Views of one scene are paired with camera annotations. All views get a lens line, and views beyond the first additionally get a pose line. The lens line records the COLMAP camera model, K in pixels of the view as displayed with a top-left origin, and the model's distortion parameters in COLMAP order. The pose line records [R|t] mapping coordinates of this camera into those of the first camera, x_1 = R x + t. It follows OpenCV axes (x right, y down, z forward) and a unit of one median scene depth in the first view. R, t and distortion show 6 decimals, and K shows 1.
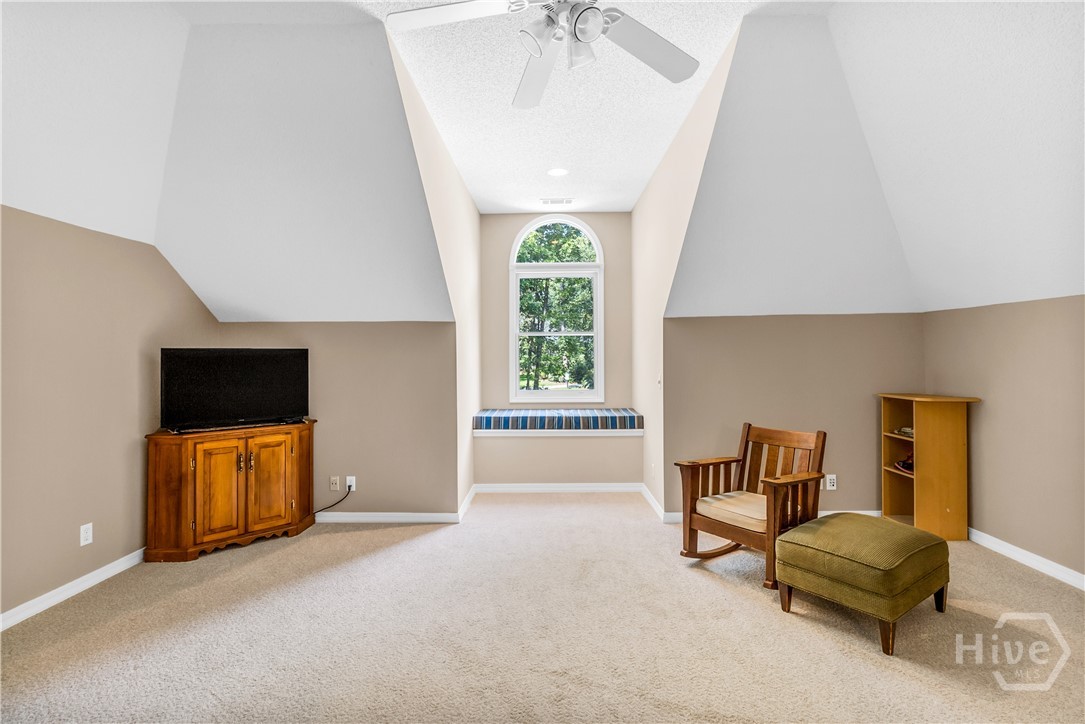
lens RADIAL K [[503.1, 0, 542.0], [0, 503.1, 351.7], [0, 0, 1]] dist [0.004127, 0.000744]
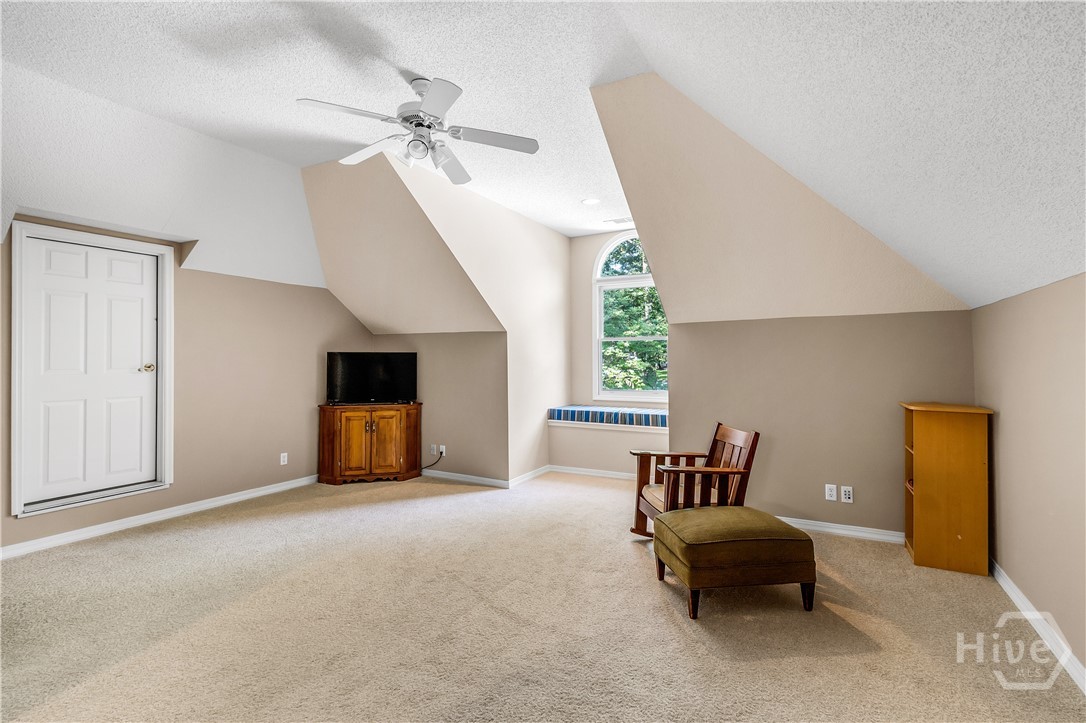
lens RADIAL K [[507.6, 0, 540.5], [0, 507.6, 349.3], [0, 0, 1]] dist [0.000790, 0.000301]
pose [[0.887452, -0.002017, -0.460895, 0.562294], [-0.002849, 0.999947, -0.009863, -0.001132], [0.460891, 0.010066, 0.887400, -0.120510]]
